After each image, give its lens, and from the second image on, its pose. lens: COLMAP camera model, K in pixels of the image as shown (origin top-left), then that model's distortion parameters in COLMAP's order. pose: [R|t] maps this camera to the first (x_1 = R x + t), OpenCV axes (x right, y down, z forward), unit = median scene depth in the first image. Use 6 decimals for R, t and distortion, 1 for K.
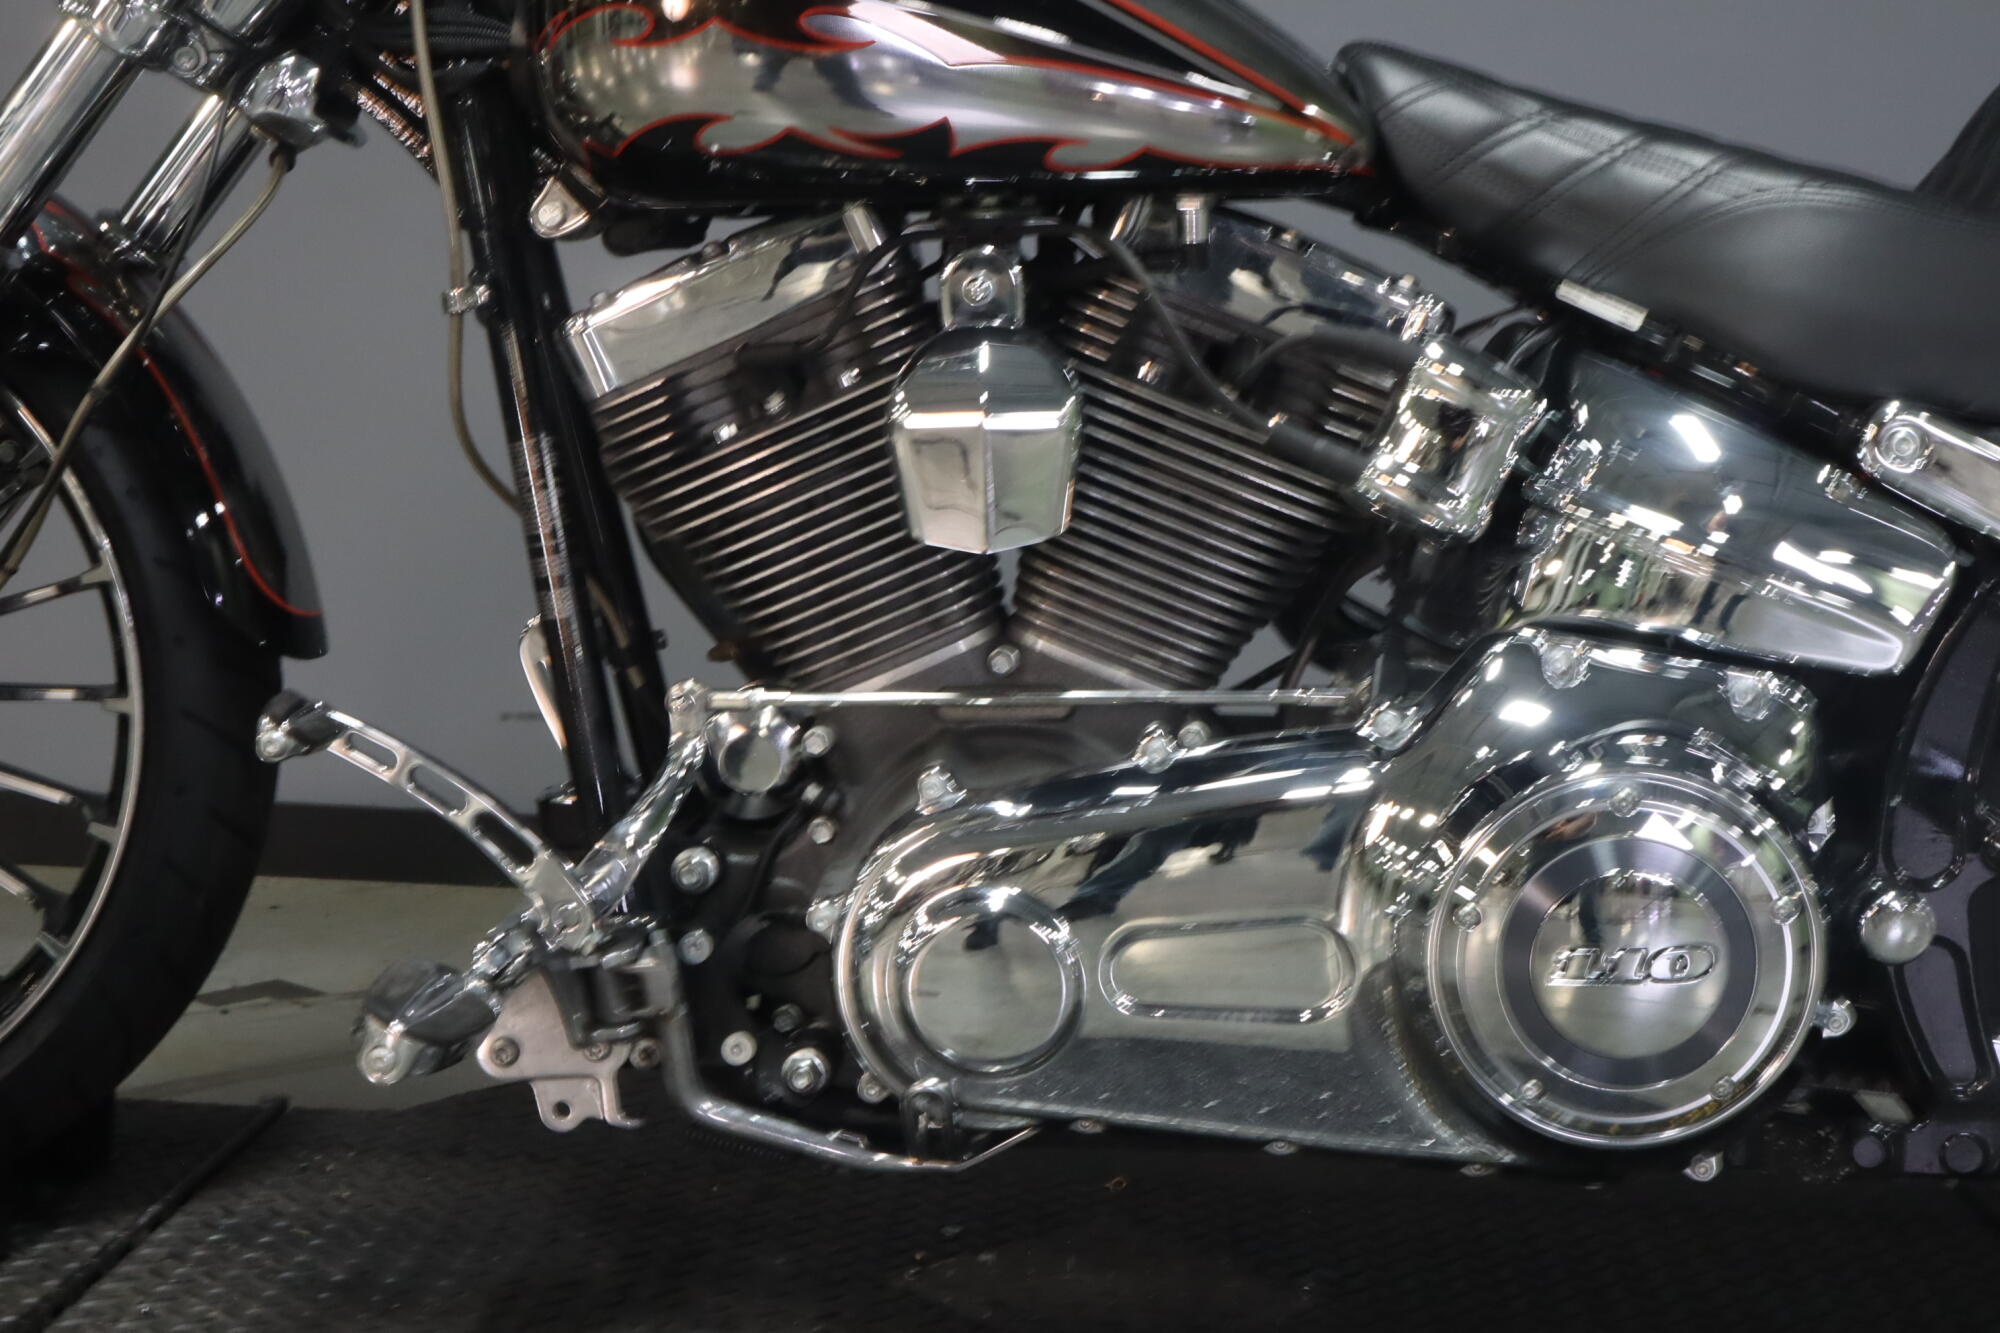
lens RADIAL K [[2898.9, 0, 1000.0], [0, 2898.9, 666.5], [0, 0, 1]] dist [0.042328, 0.083076]
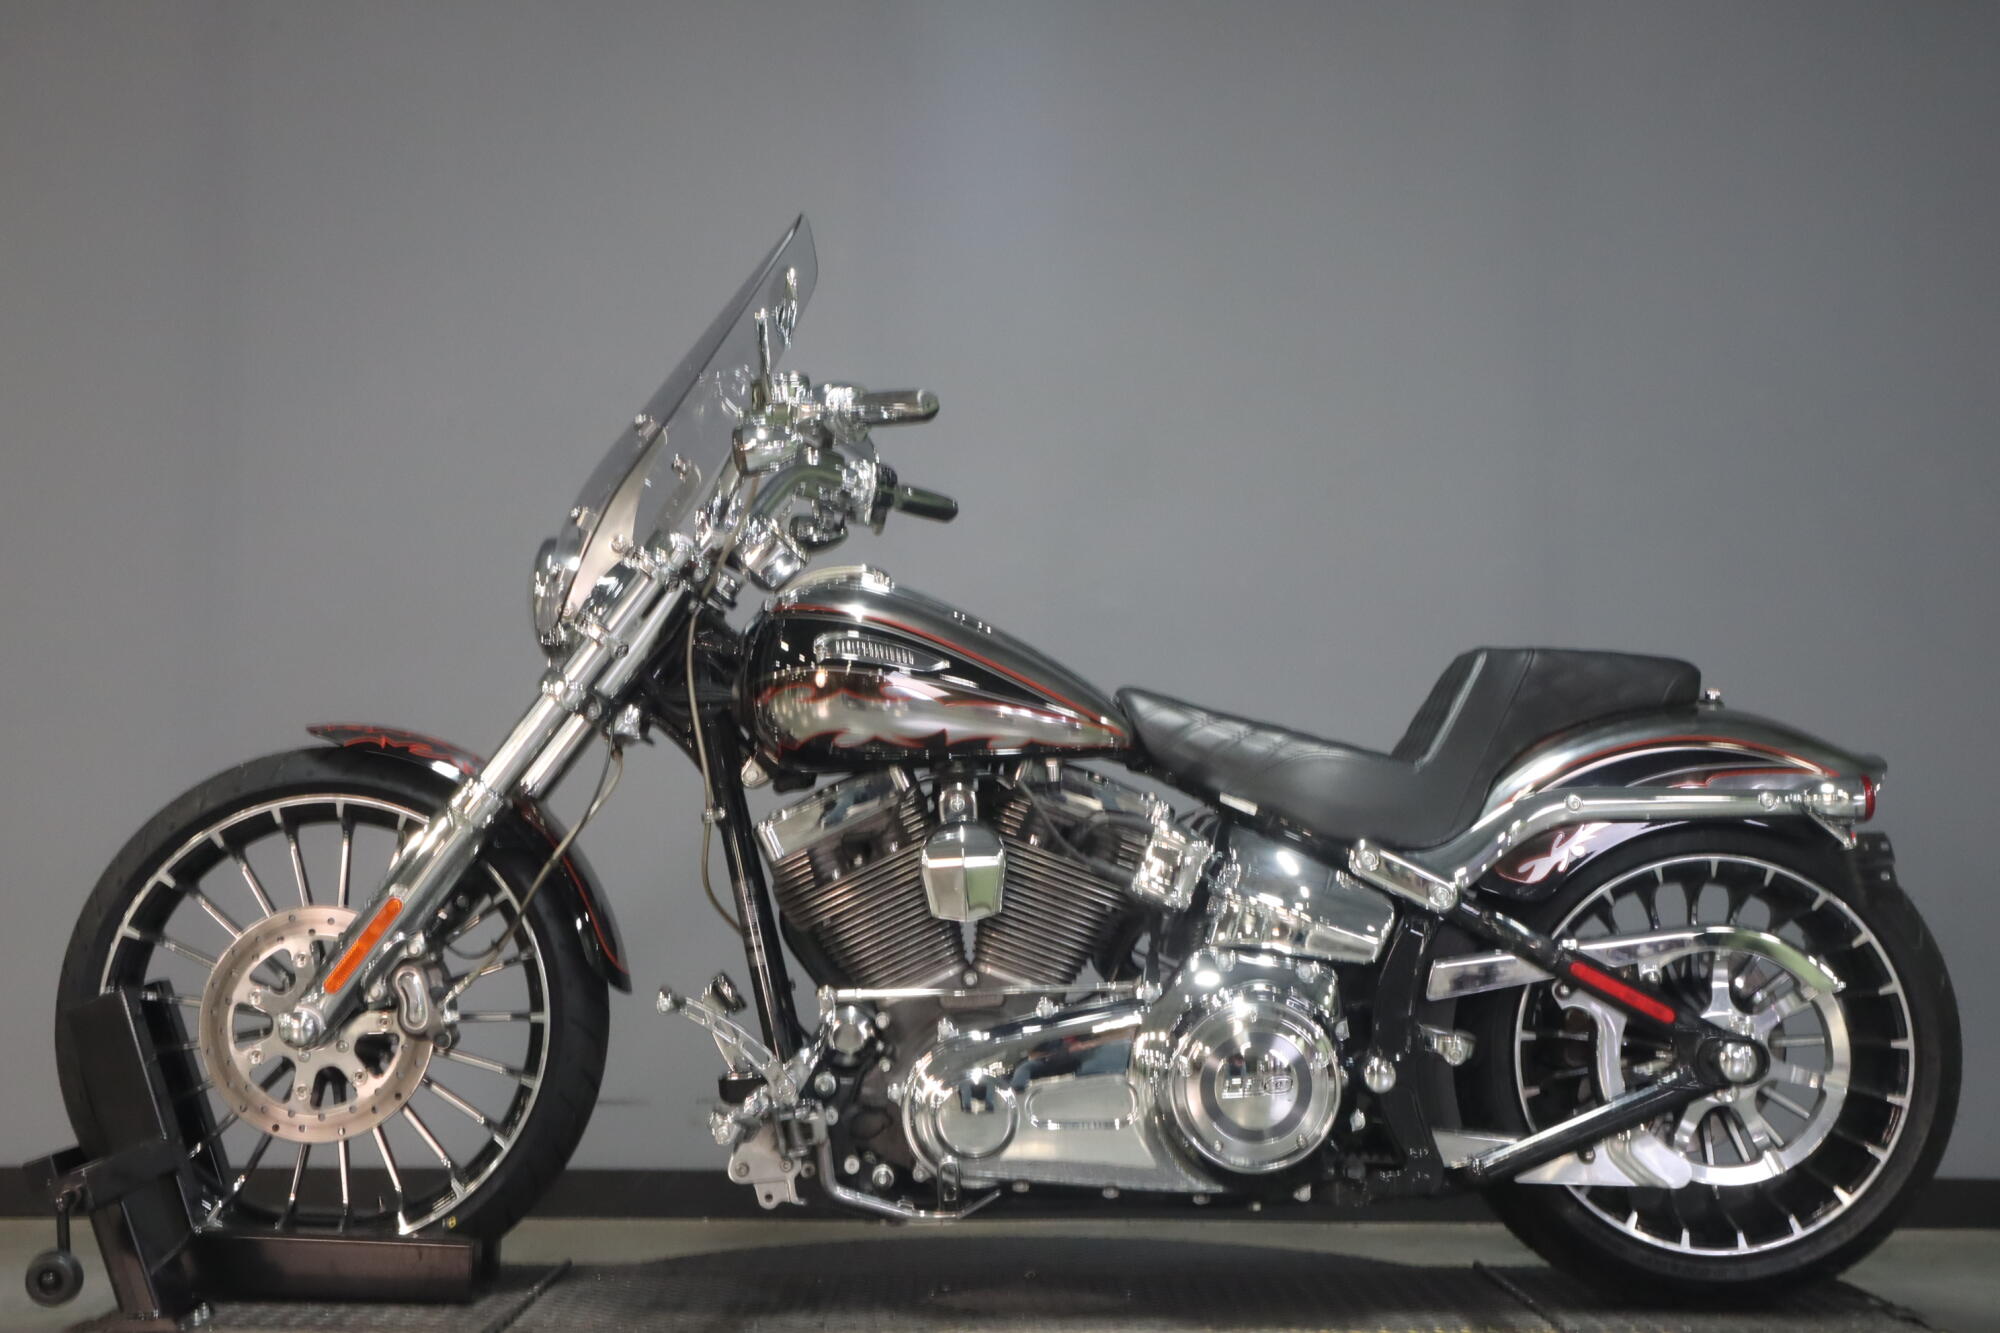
lens RADIAL K [[2898.9, 0, 1000.0], [0, 2898.9, 666.5], [0, 0, 1]] dist [0.042328, 0.083076]
pose [[0.997998, -0.023733, 0.058620, -0.098828], [0.034338, 0.981734, -0.187133, 0.175877], [-0.053108, 0.188771, 0.980584, -1.148546]]
